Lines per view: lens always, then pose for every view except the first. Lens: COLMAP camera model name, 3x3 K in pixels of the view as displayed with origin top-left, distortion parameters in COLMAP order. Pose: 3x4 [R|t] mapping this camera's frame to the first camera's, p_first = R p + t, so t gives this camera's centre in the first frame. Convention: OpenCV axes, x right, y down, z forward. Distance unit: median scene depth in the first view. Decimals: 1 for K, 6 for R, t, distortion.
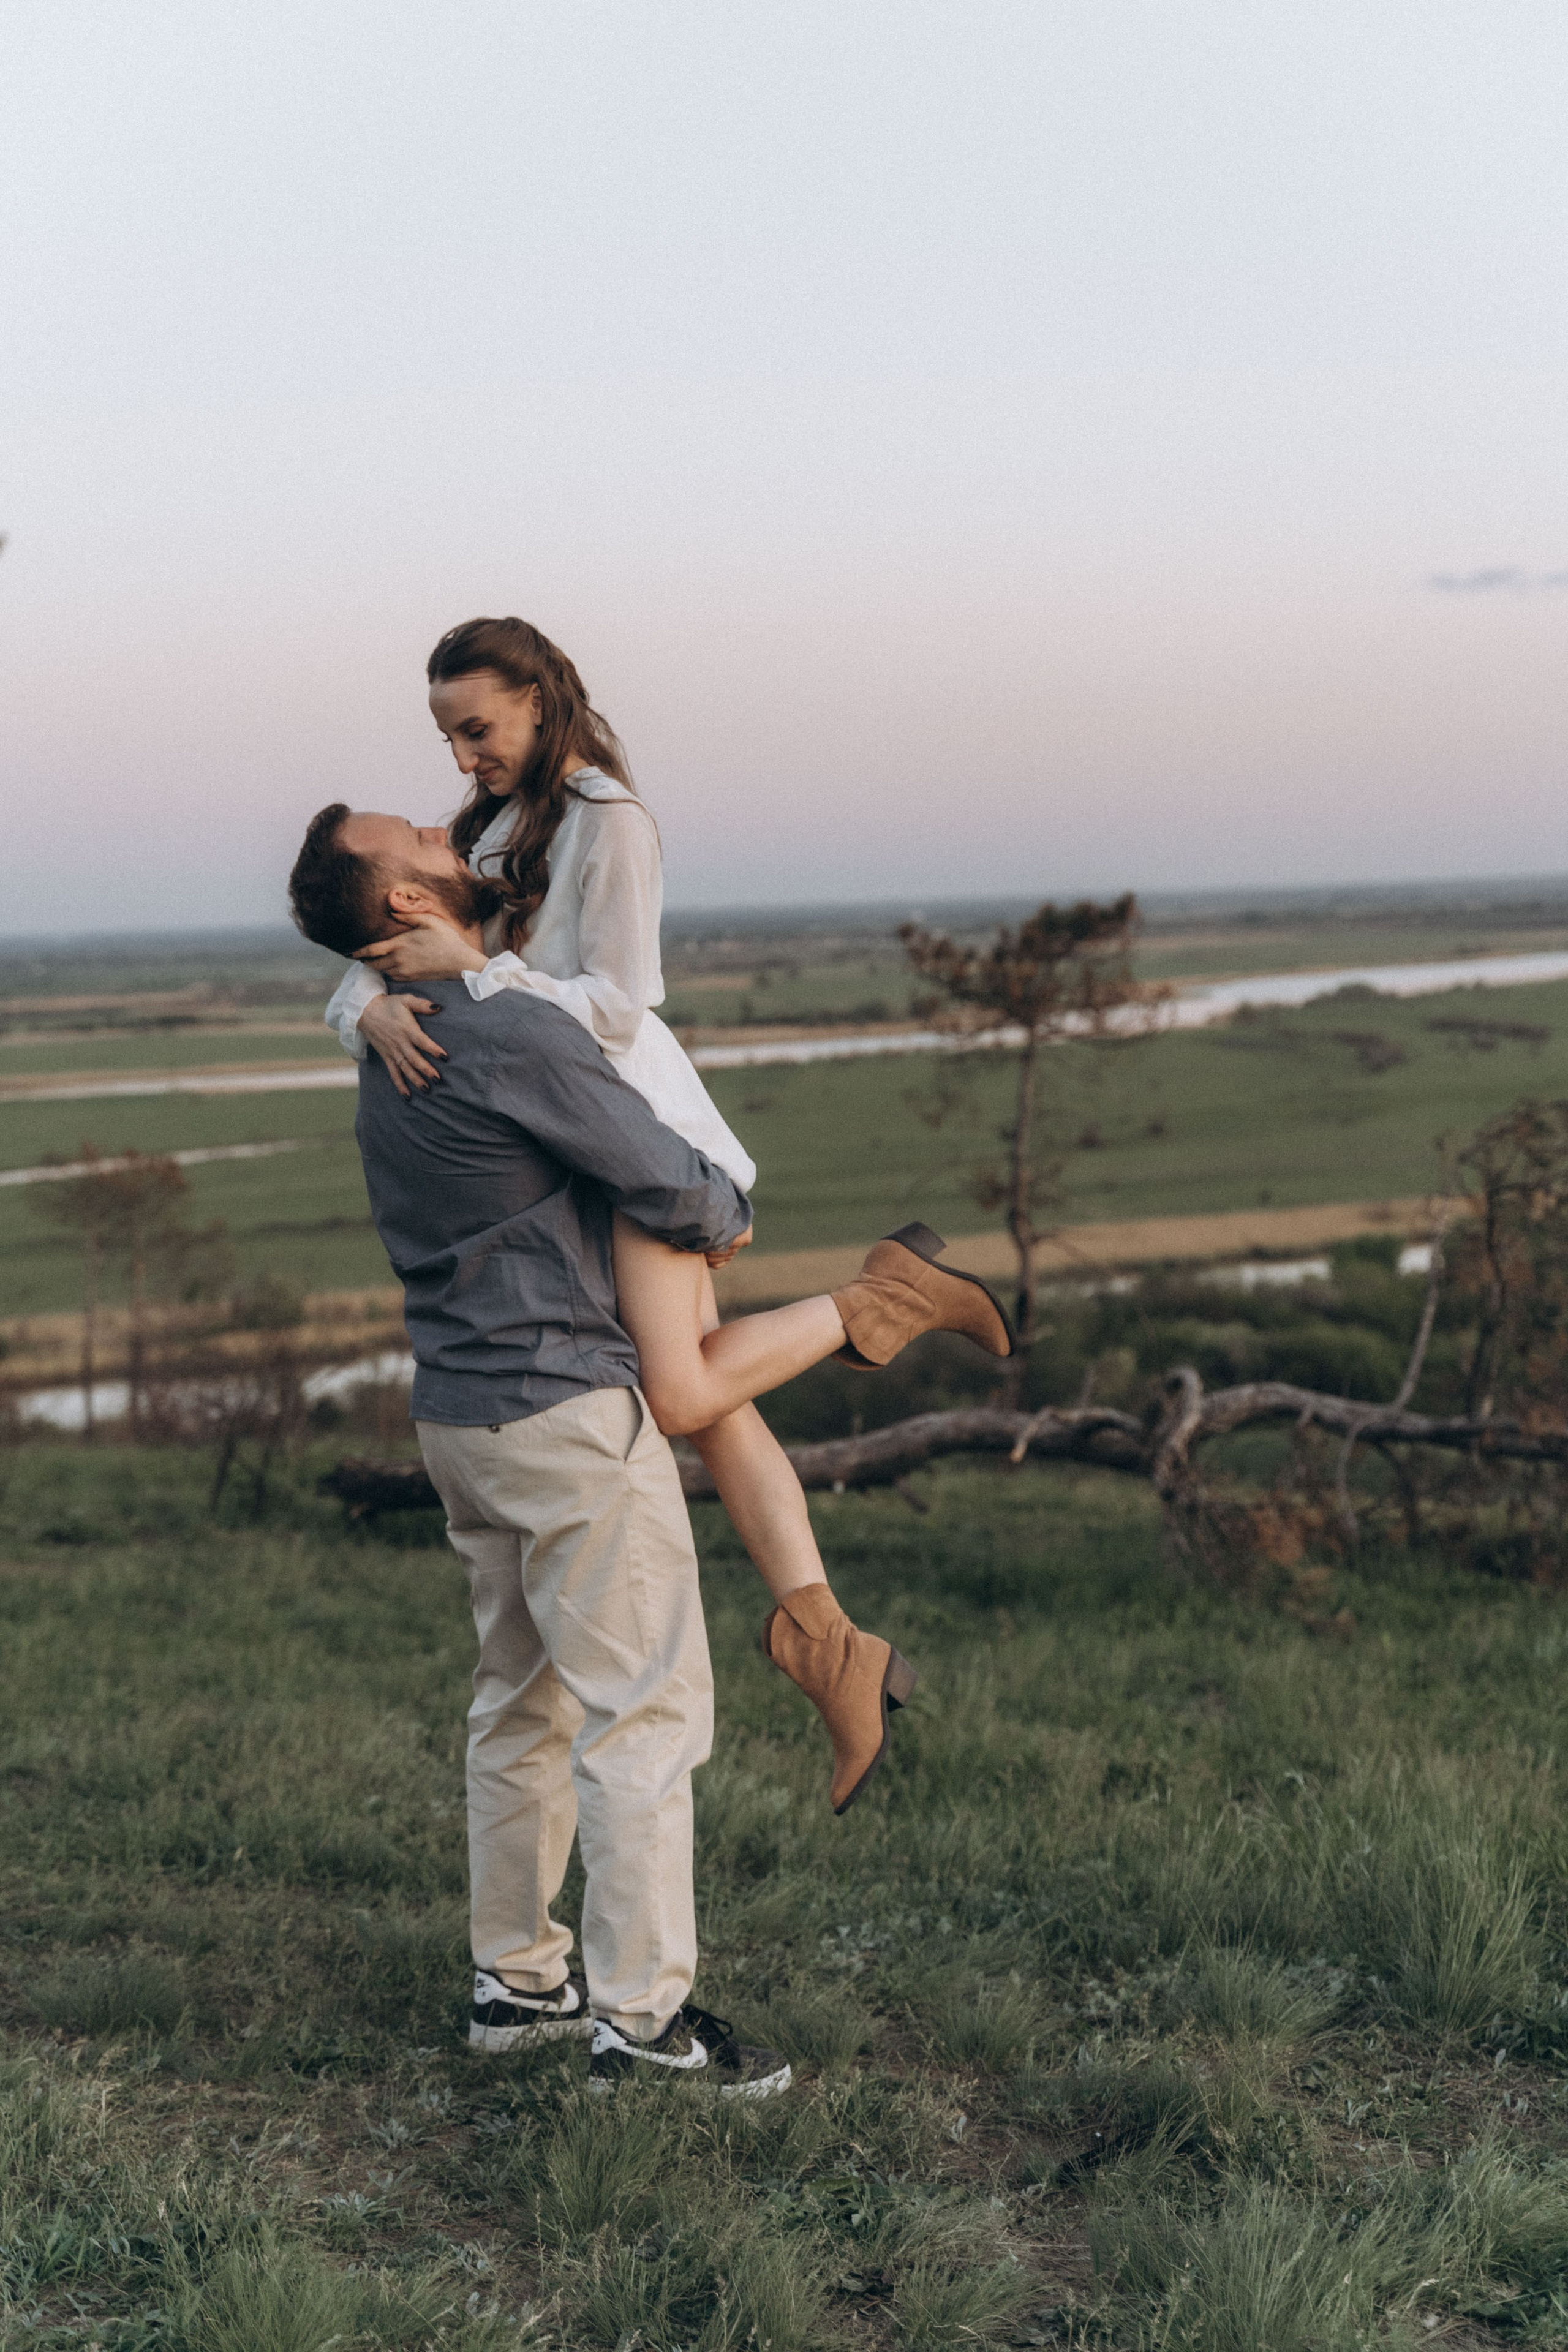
lens RADIAL K [[3686.5, 0, 786.2], [0, 3686.5, 1174.6], [0, 0, 1]] dist [0.281087, 0.000000]
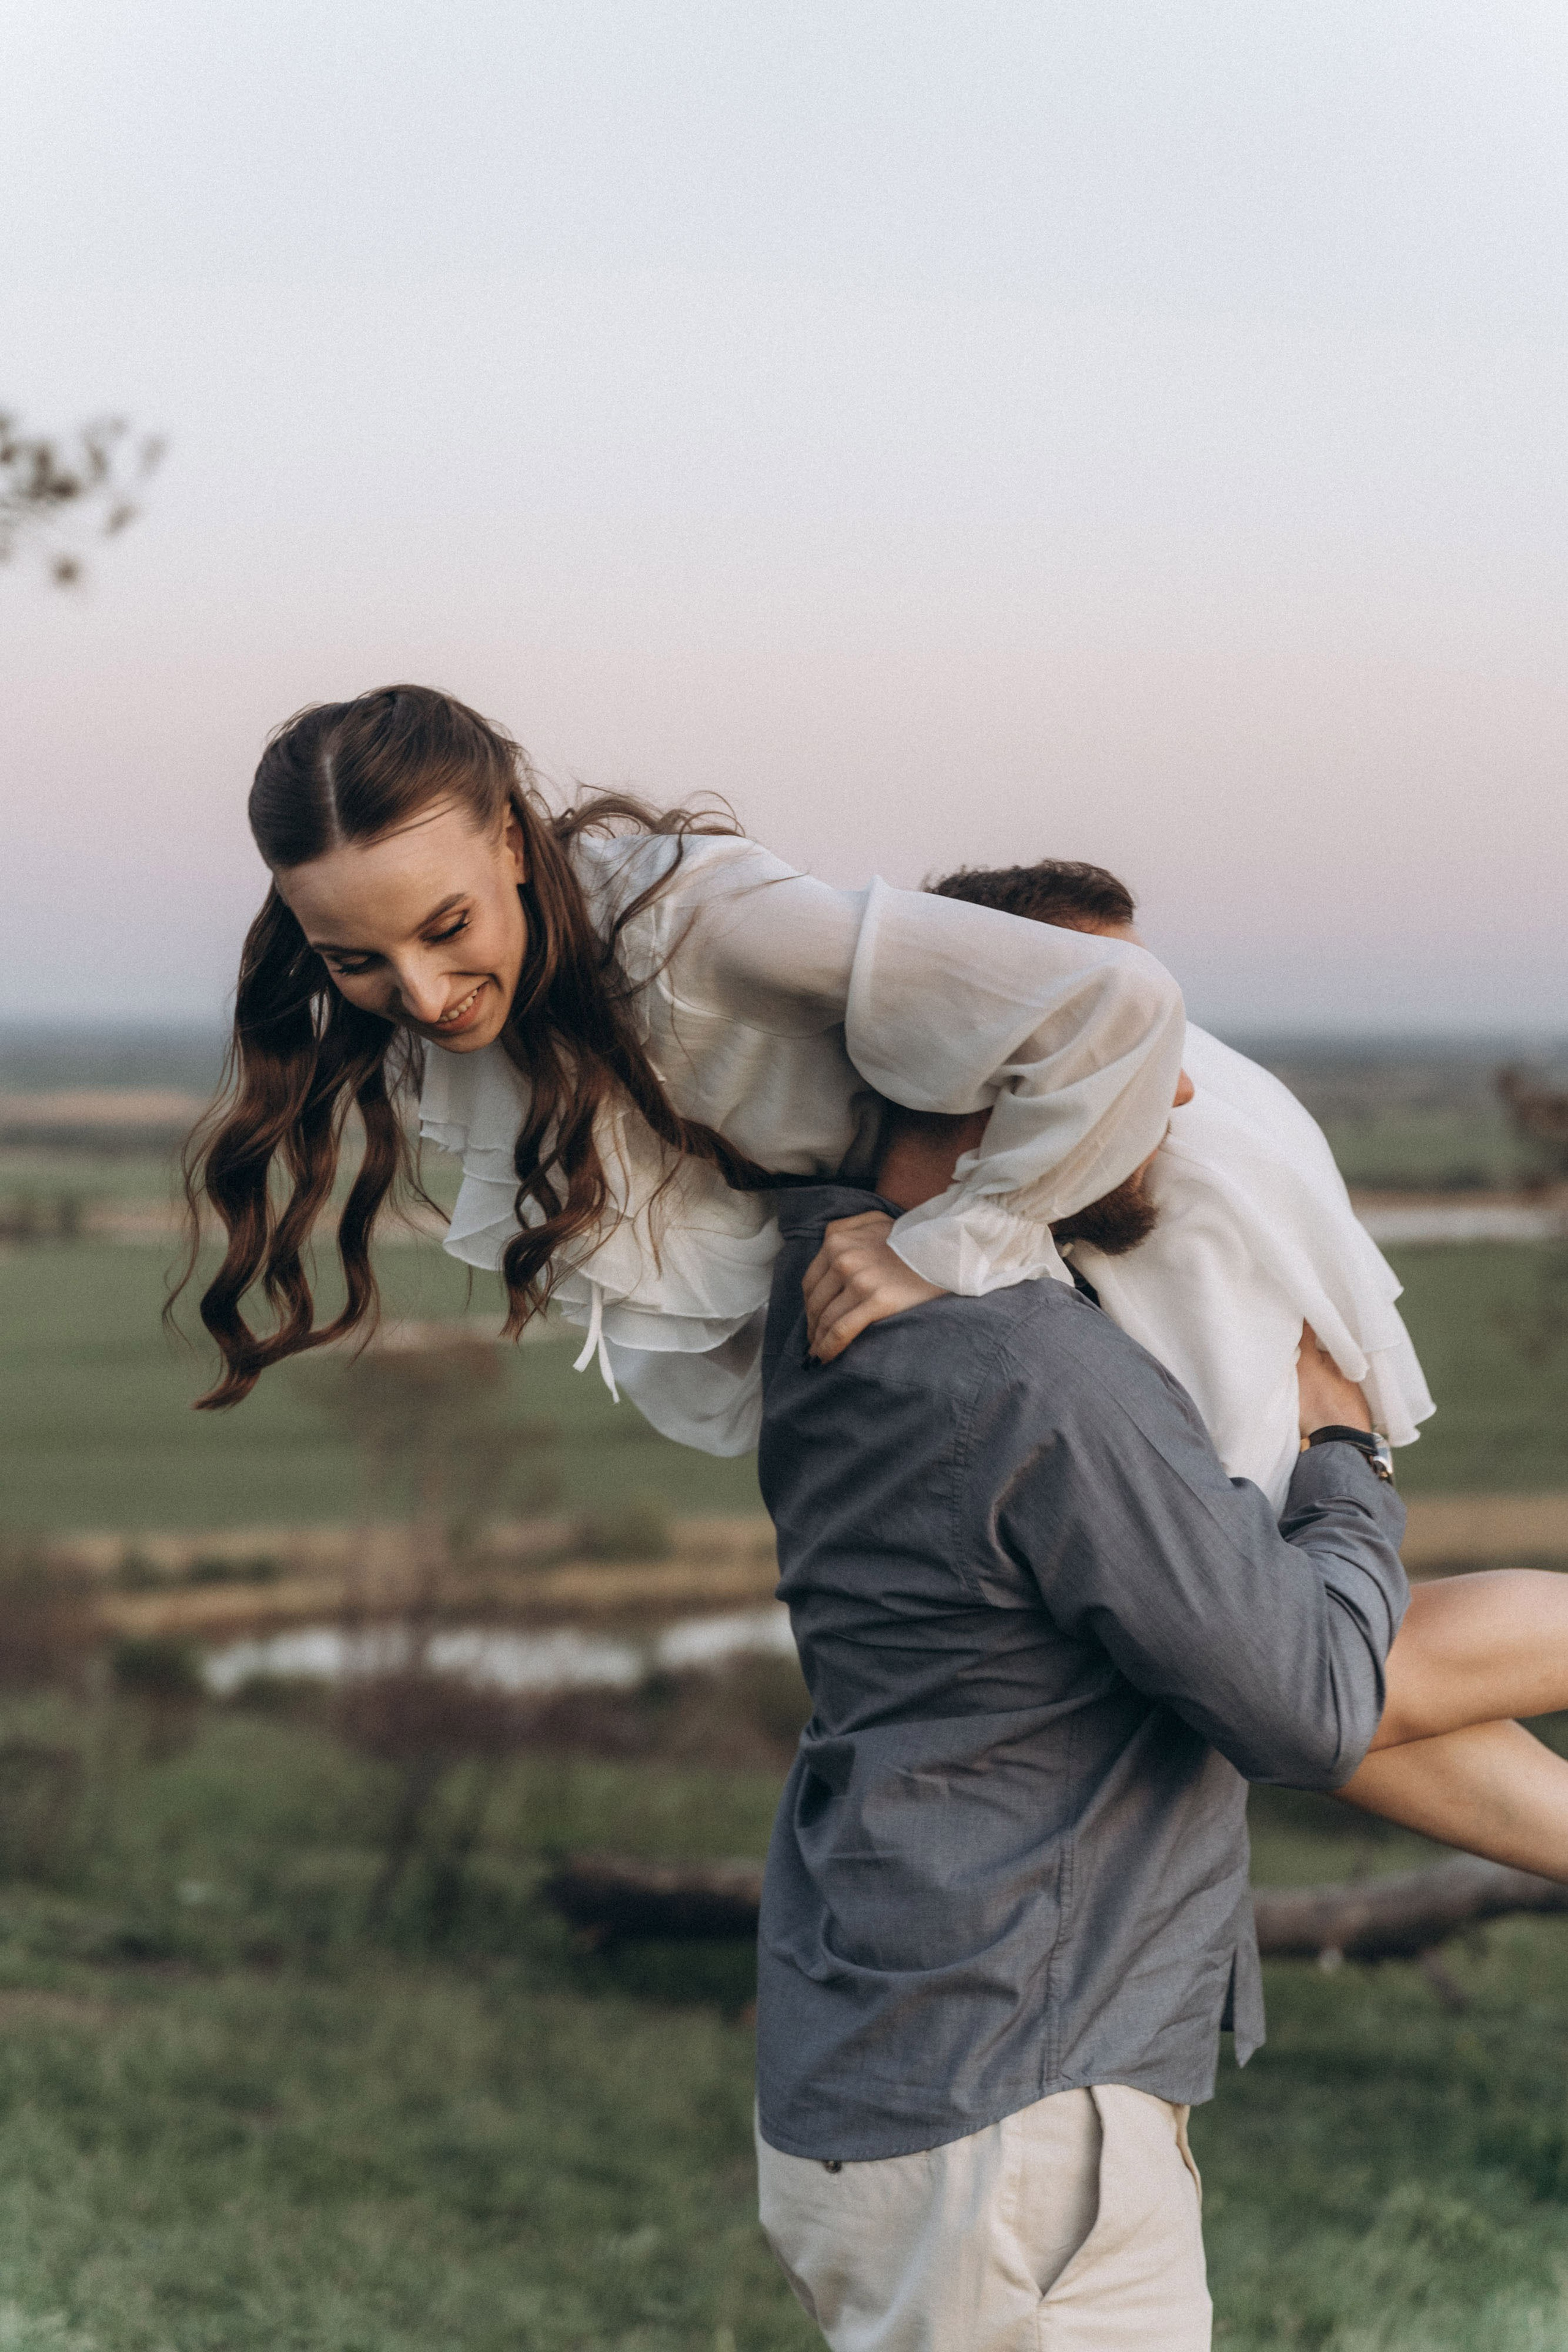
lens RADIAL K [[5054.0, 0, 784.3], [0, 5054.0, 1182.7], [0, 0, 1]] dist [-0.183273, 0.000000]
pose [[0.992233, 0.055020, -0.111565, 0.009899], [-0.059281, 0.997619, -0.035235, -0.012836], [0.109360, 0.041575, 0.993132, 0.132418]]
